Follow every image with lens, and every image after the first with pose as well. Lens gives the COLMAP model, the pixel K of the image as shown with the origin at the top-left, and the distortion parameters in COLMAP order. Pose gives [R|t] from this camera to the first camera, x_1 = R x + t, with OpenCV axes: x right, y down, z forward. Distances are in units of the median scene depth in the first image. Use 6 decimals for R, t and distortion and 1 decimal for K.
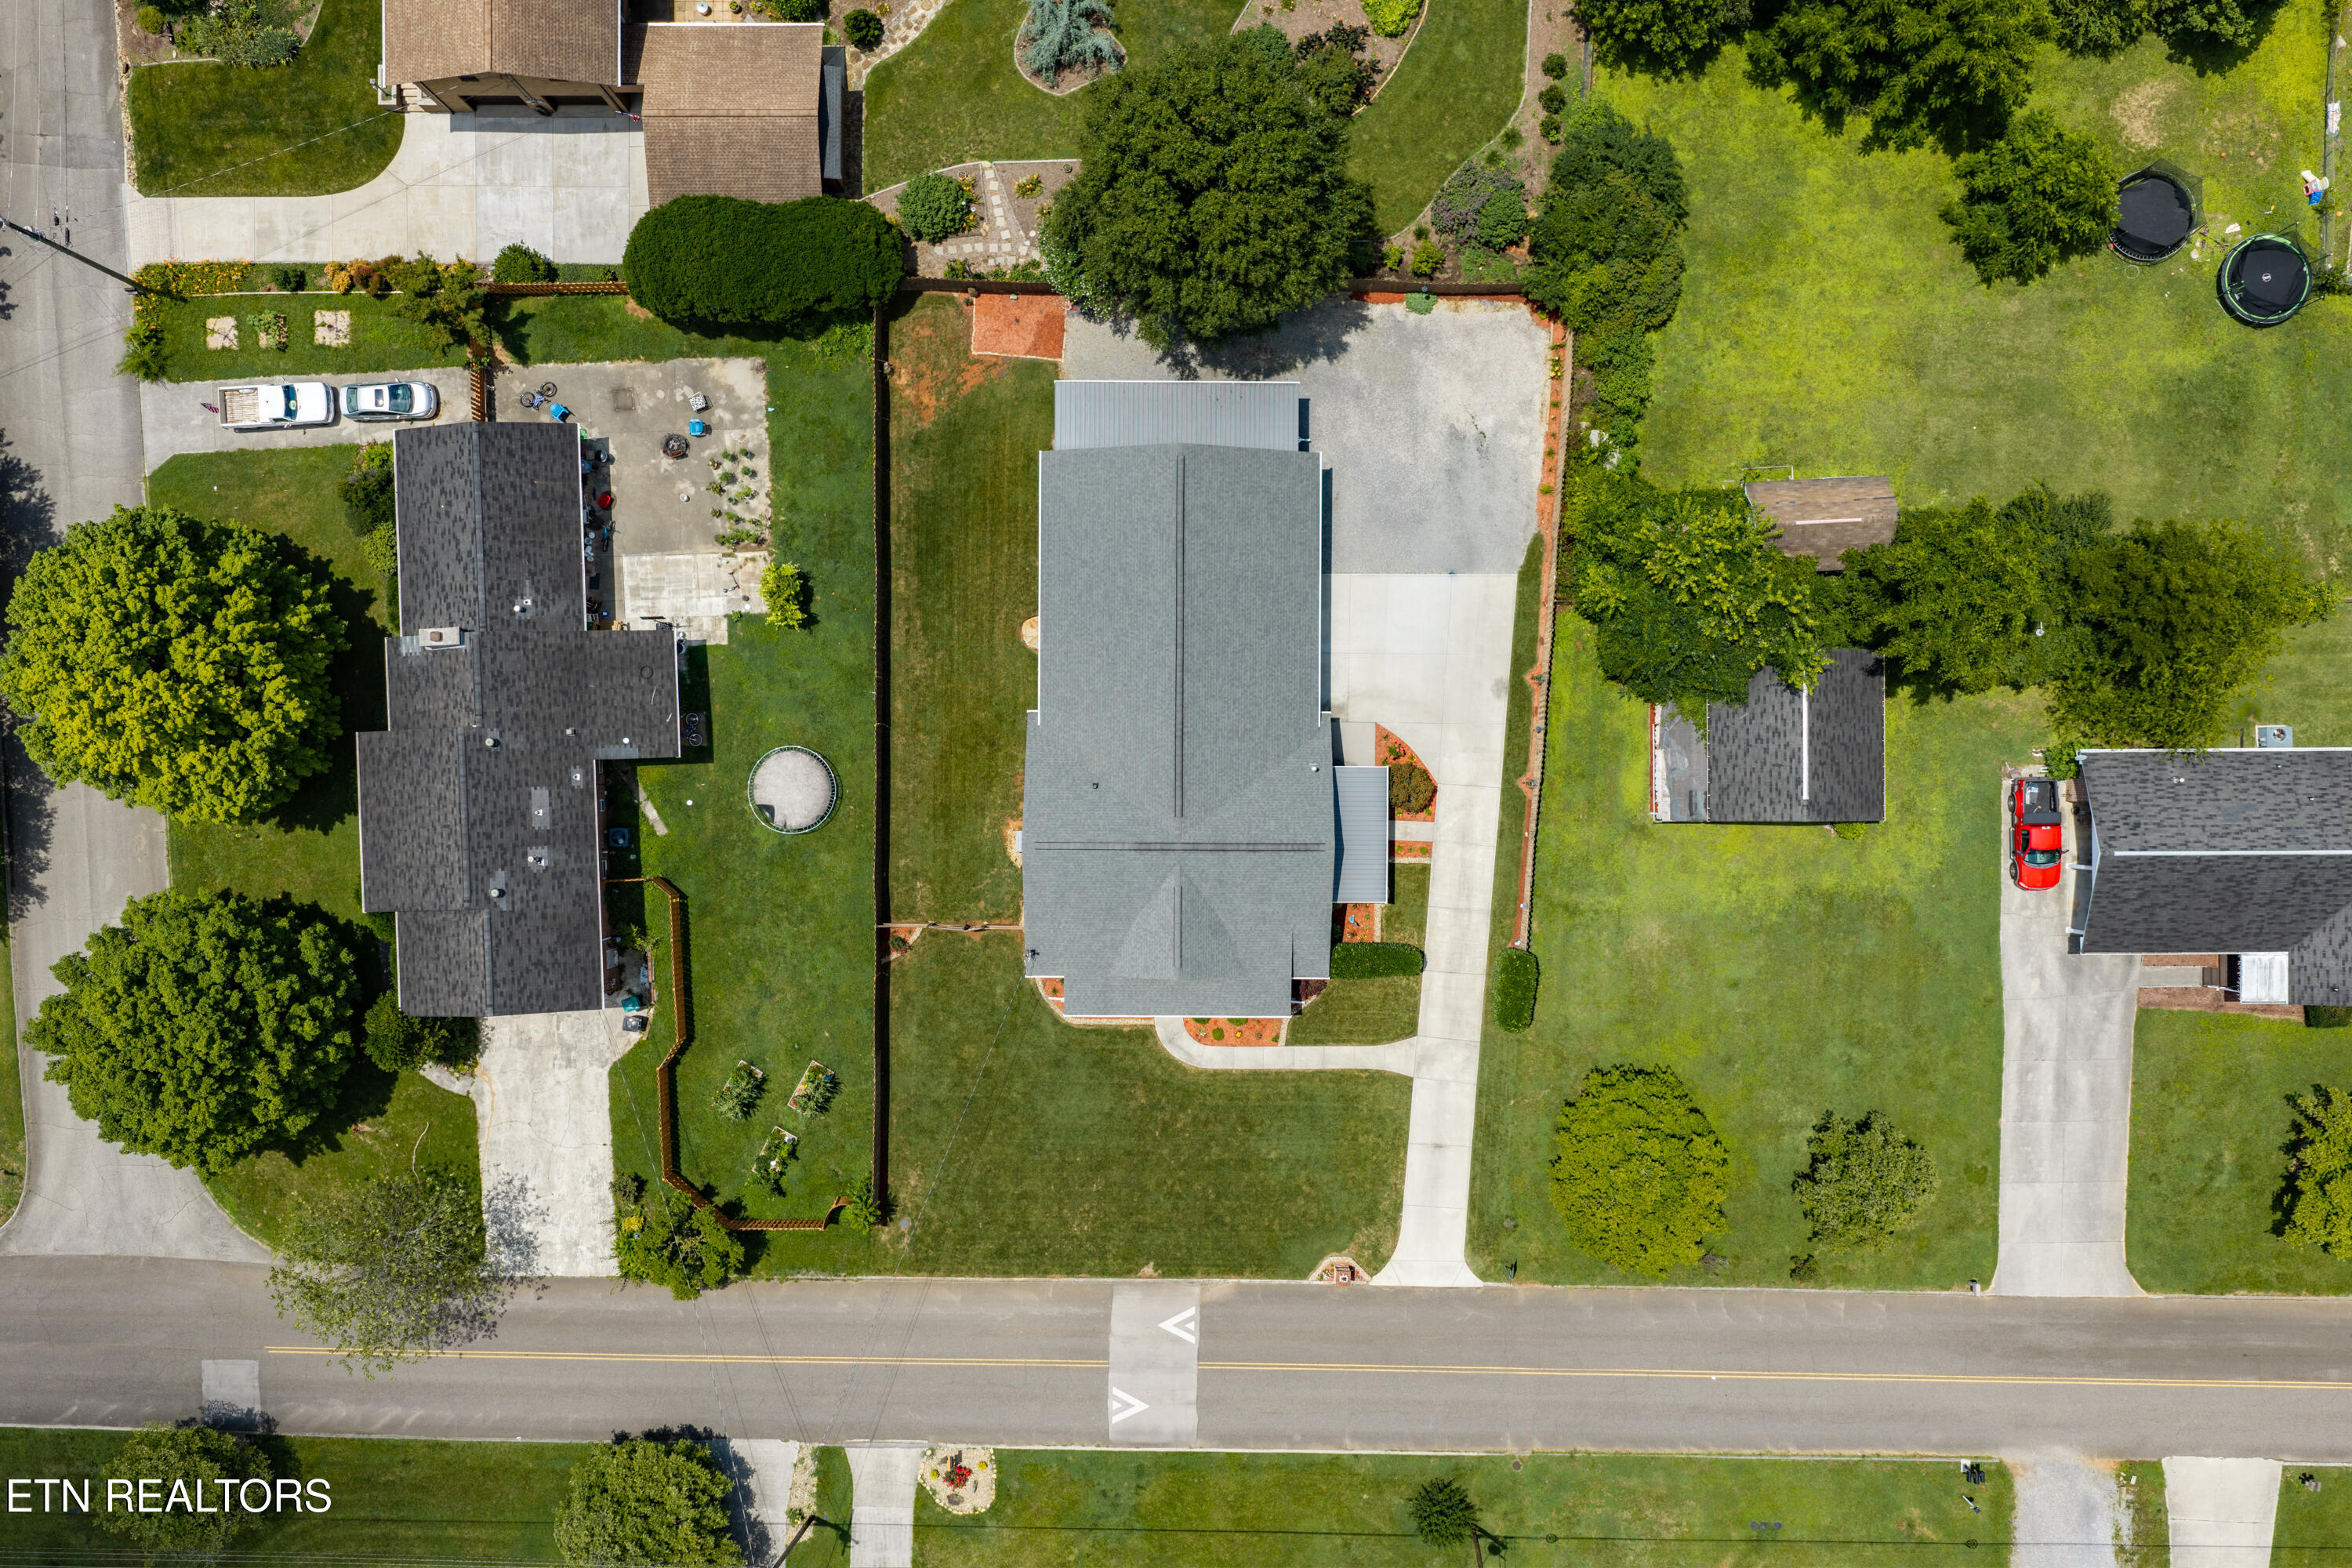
lens RADIAL K [[1961.4, 0, 1176.0], [0, 1961.4, 784.0], [0, 0, 1]] dist [0.037777, -0.002142]
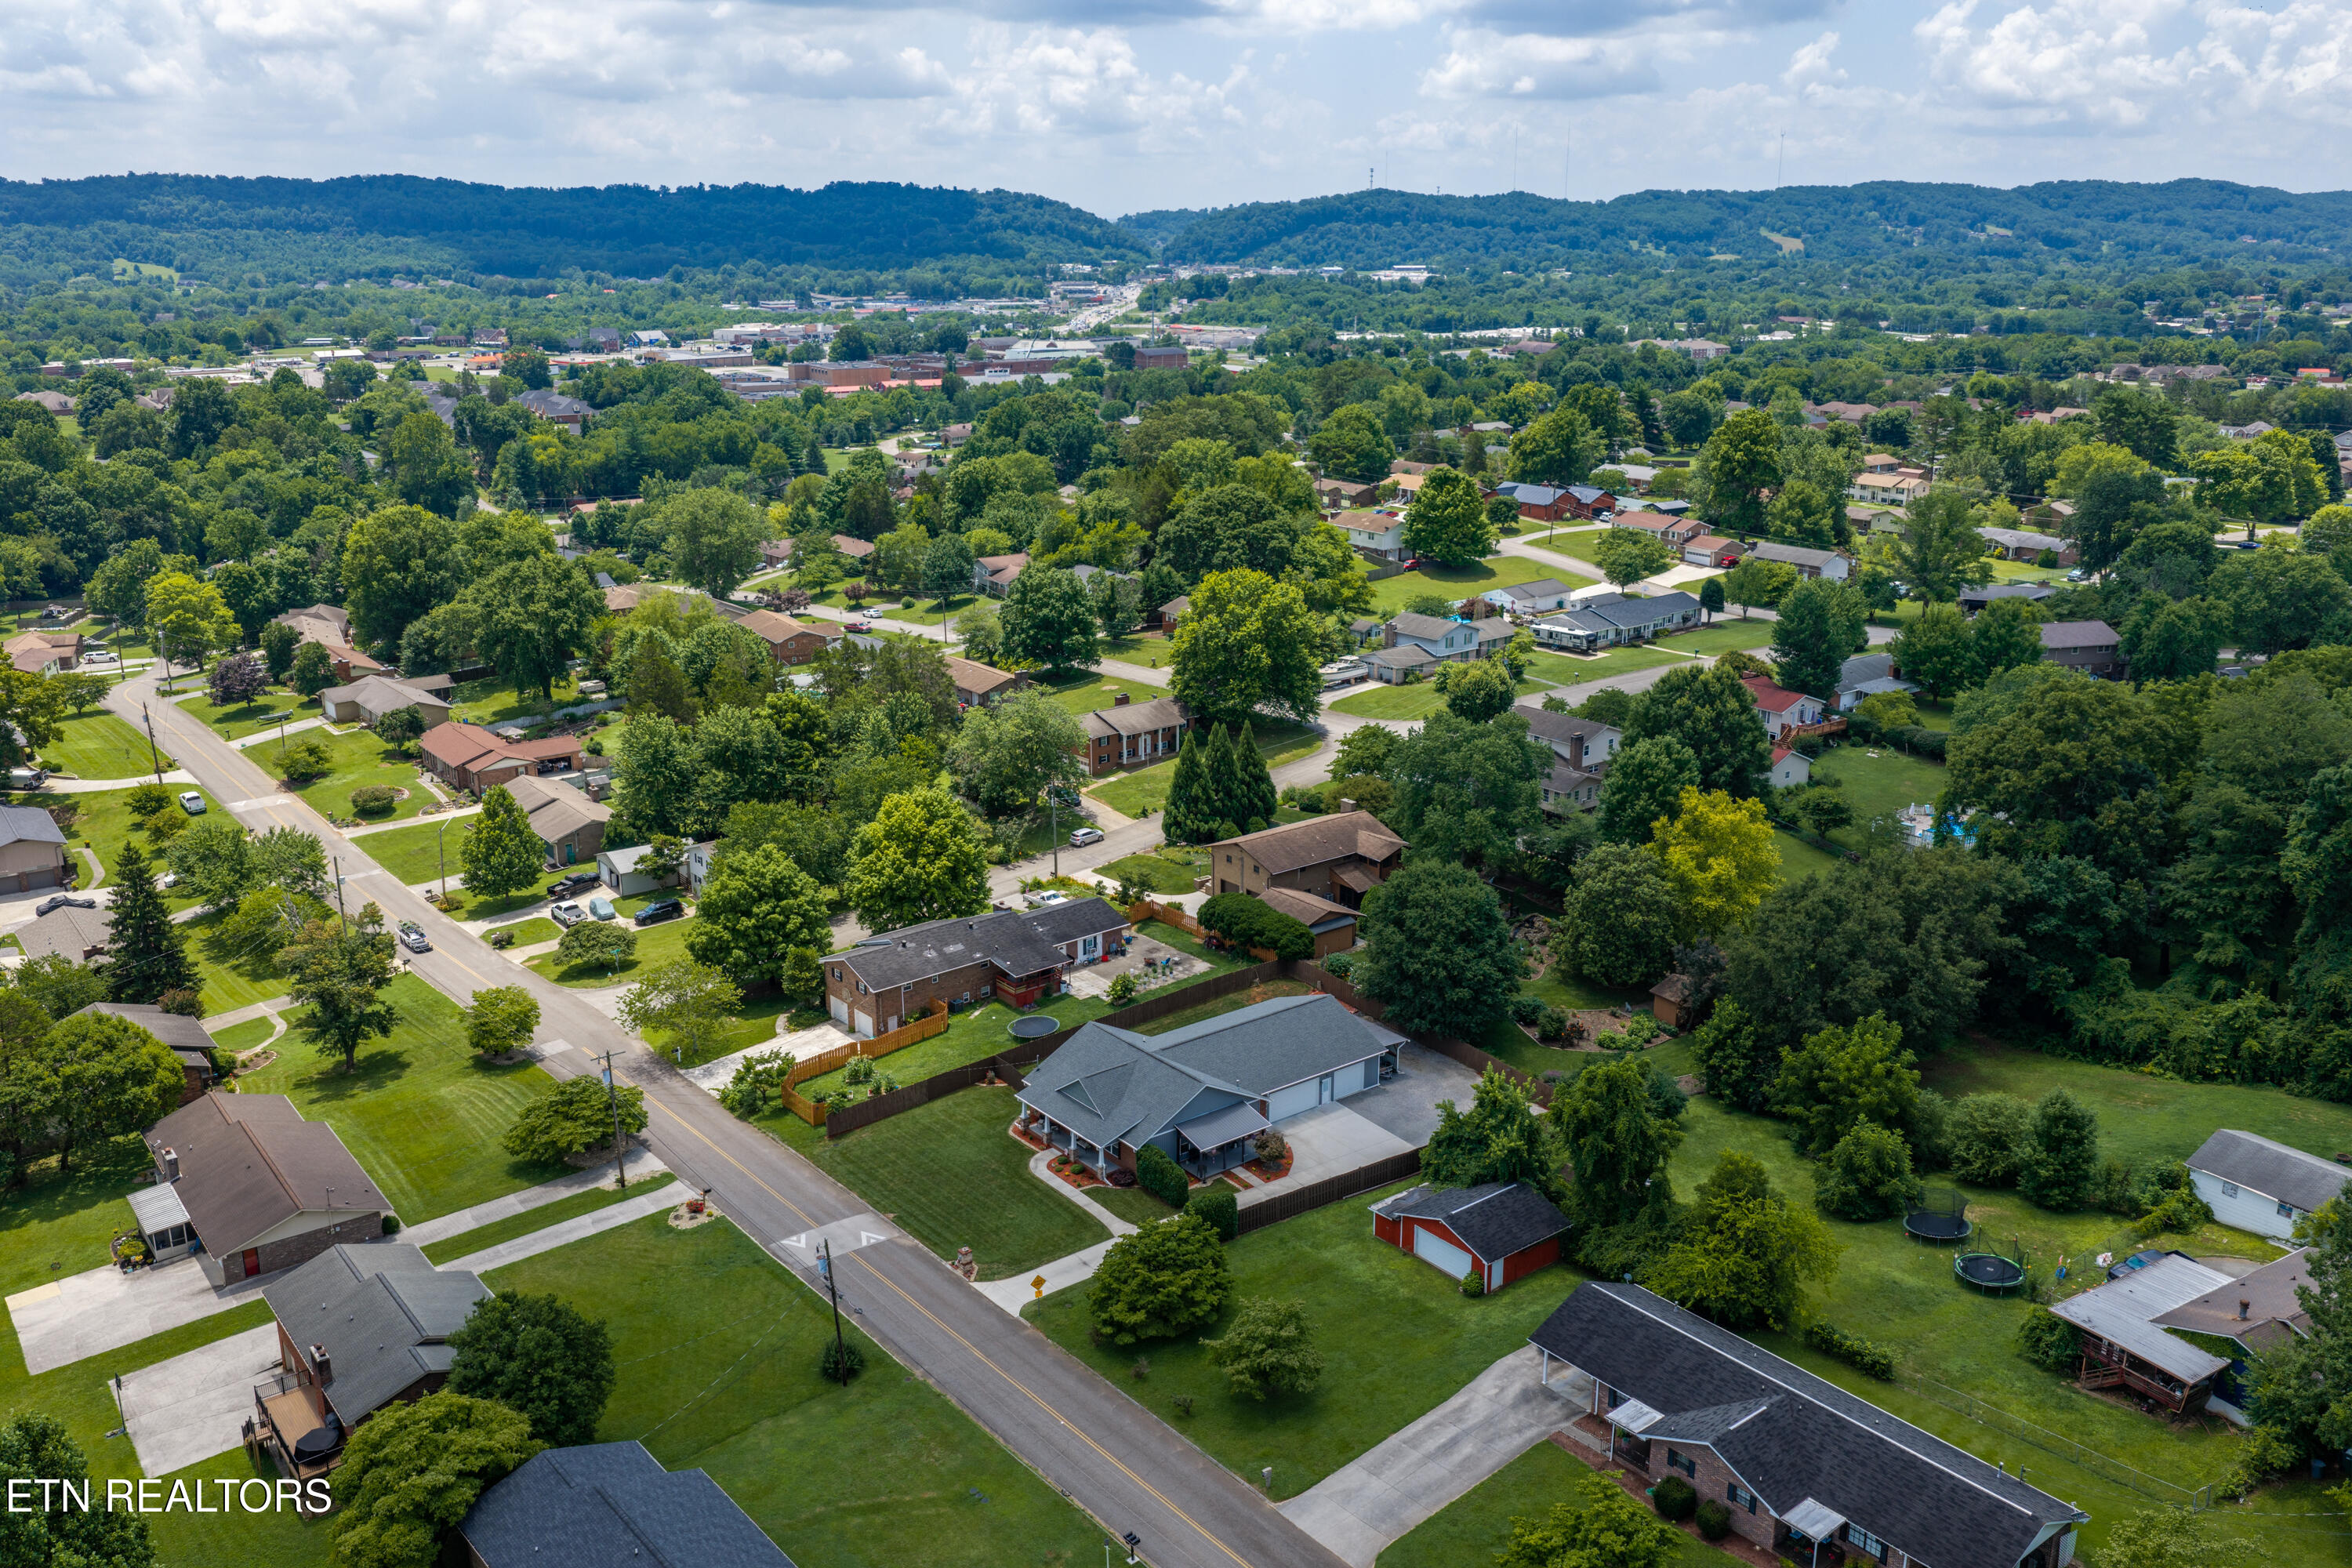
lens RADIAL K [[1961.4, 0, 1176.0], [0, 1961.4, 784.0], [0, 0, 1]] dist [0.037777, -0.002142]
pose [[0.621069, 0.219931, -0.752266, 1.118325], [-0.783750, 0.170355, -0.597257, 0.888953], [-0.003203, 0.960526, 0.278173, 0.320767]]
